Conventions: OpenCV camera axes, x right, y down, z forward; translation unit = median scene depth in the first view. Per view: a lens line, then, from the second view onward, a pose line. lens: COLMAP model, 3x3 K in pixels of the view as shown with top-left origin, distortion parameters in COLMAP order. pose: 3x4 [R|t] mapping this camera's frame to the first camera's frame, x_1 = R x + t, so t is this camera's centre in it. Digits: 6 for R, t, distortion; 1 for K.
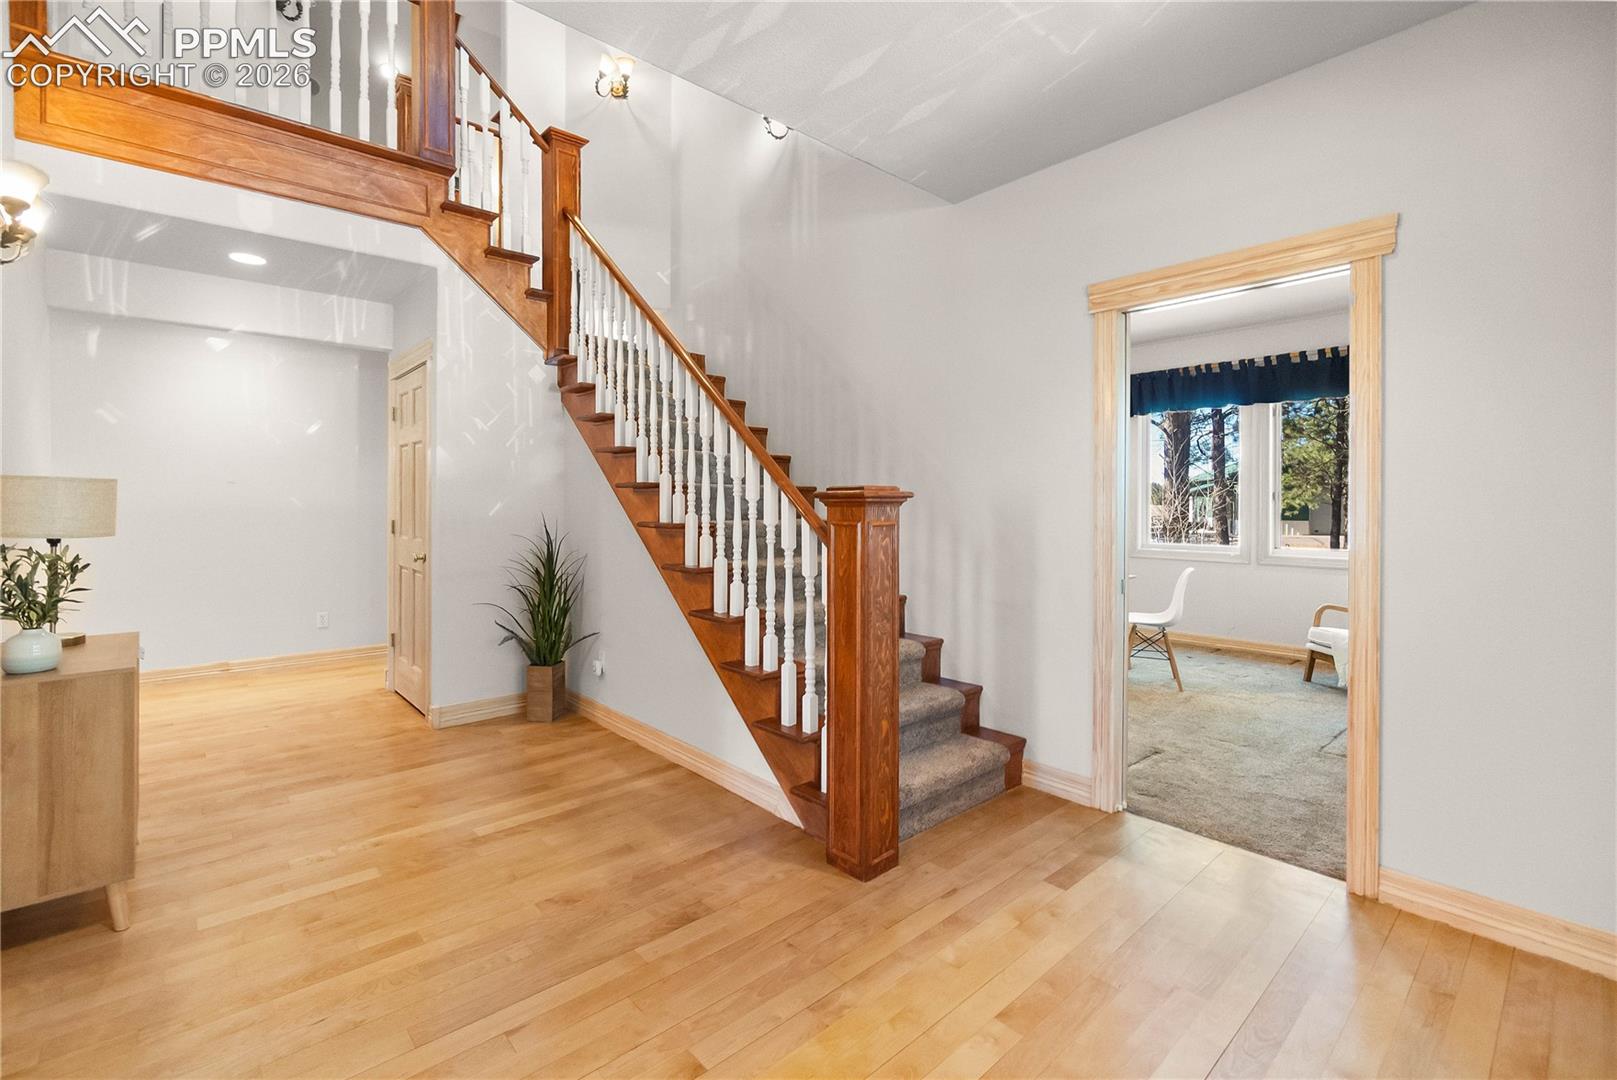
lens RADIAL K [[697.9, 0, 807.5], [0, 697.9, 527.3], [0, 0, 1]] dist [0.000795, 0.000054]
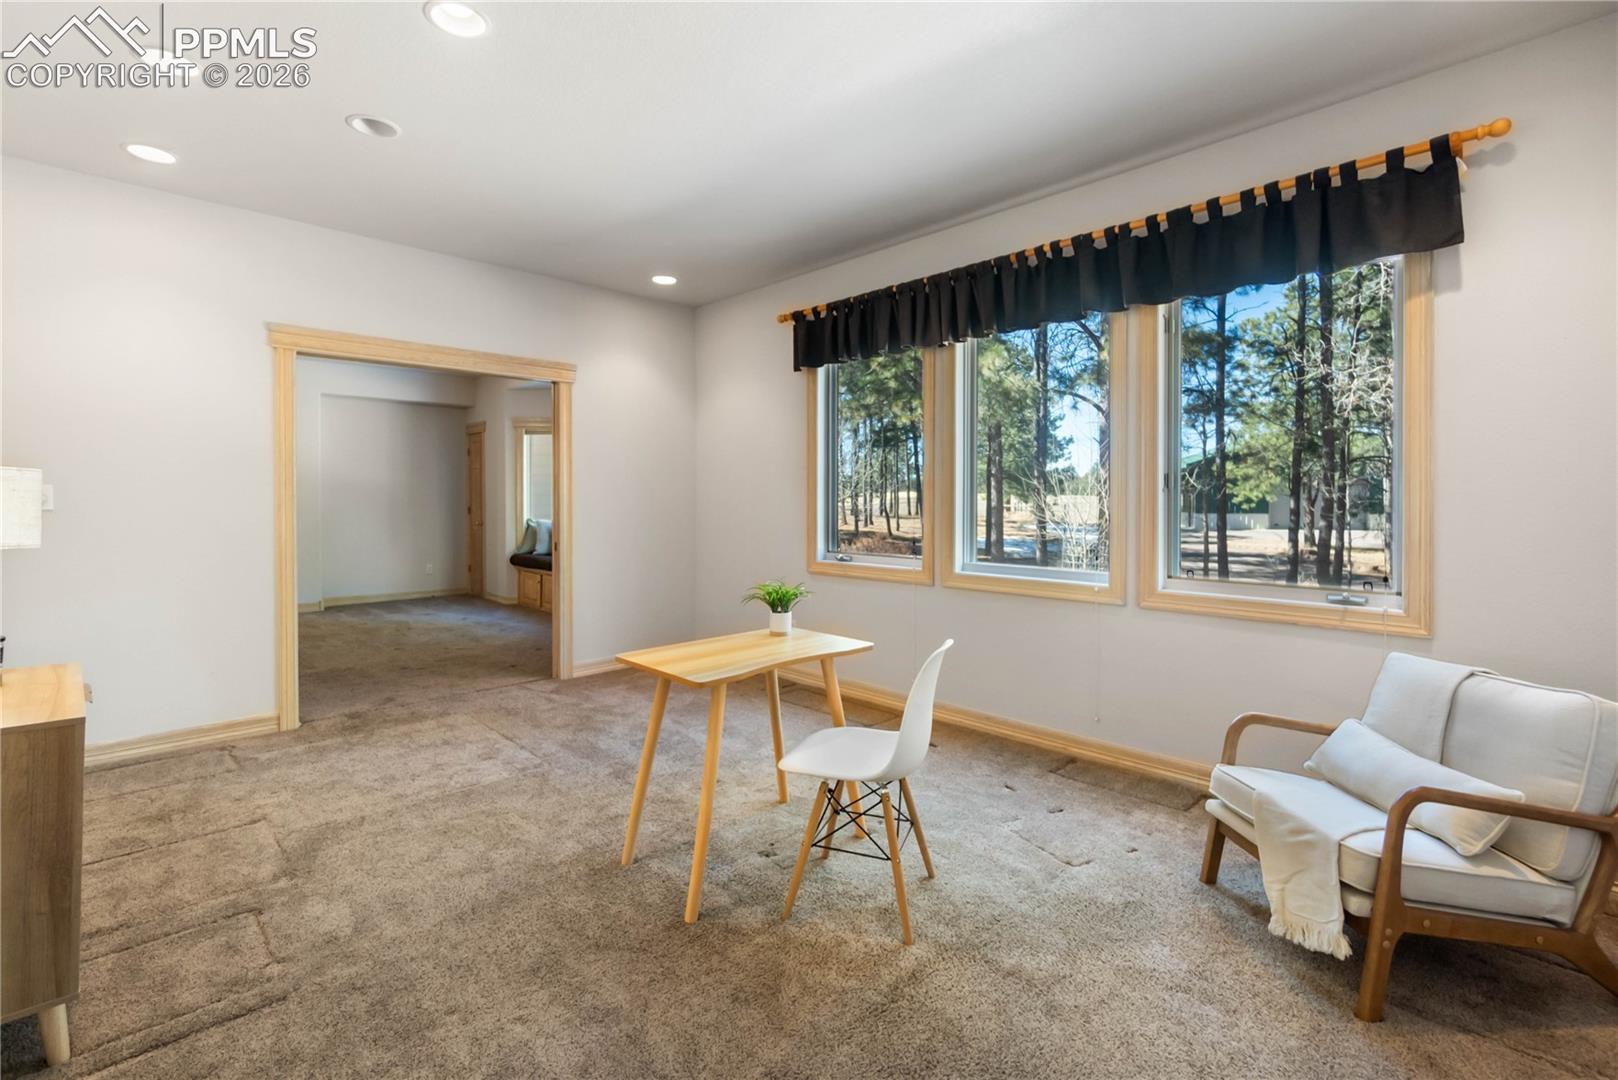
lens RADIAL K [[708.8, 0, 810.0], [0, 708.8, 528.5], [0, 0, 1]] dist [-0.002716, -0.000133]
pose [[0.998972, -0.007259, 0.044742, 0.360981], [0.006863, 0.999936, 0.008993, -0.013800], [-0.044804, -0.008677, 0.998958, 0.456282]]
